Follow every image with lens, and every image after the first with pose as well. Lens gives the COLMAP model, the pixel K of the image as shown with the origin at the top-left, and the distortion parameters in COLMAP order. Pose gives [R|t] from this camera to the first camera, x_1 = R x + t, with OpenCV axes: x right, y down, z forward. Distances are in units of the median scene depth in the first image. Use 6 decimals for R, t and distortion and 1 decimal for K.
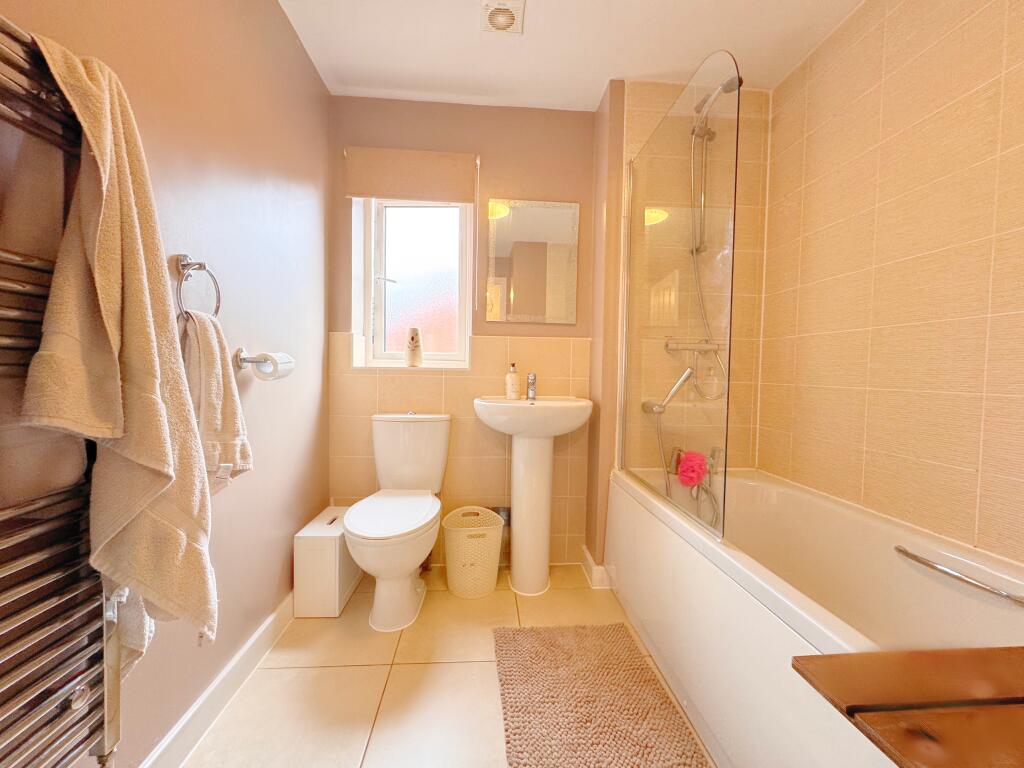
lens RADIAL K [[408.1, 0, 510.9], [0, 408.1, 385.4], [0, 0, 1]] dist [-0.002933, -0.000009]
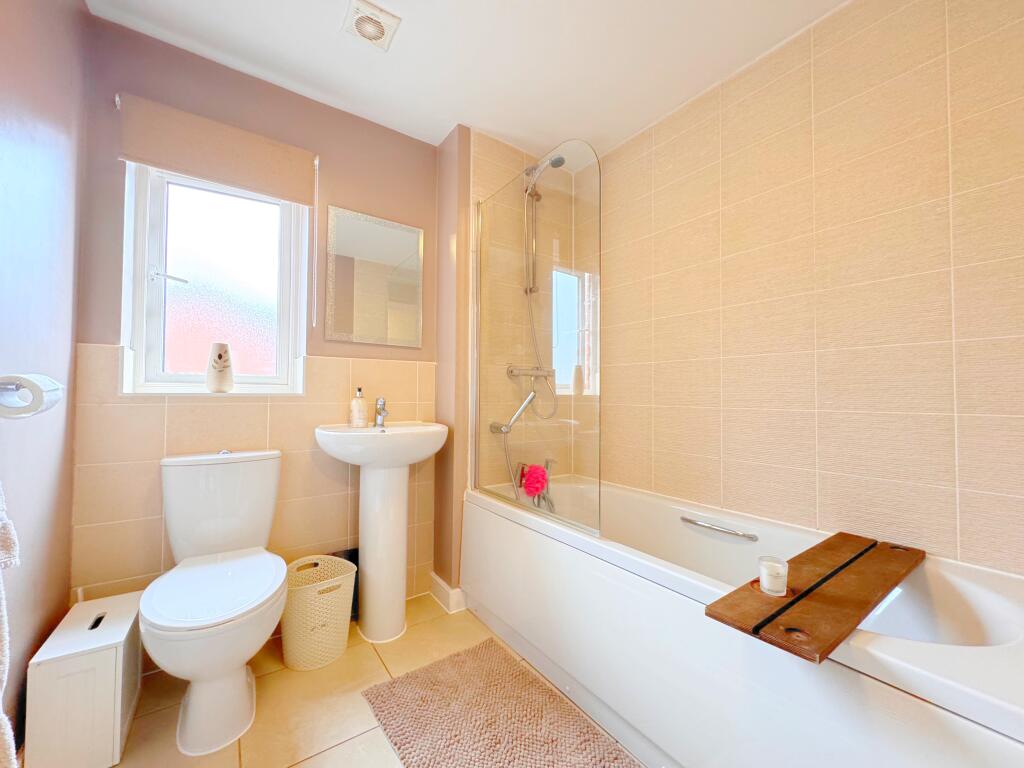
lens RADIAL K [[408.1, 0, 510.4], [0, 408.1, 384.7], [0, 0, 1]] dist [-0.002933, -0.000009]
pose [[0.853153, -0.000129, 0.521660, -0.195287], [0.027306, 0.998640, -0.044411, -0.011421], [-0.520945, 0.052134, 0.851997, 0.048065]]
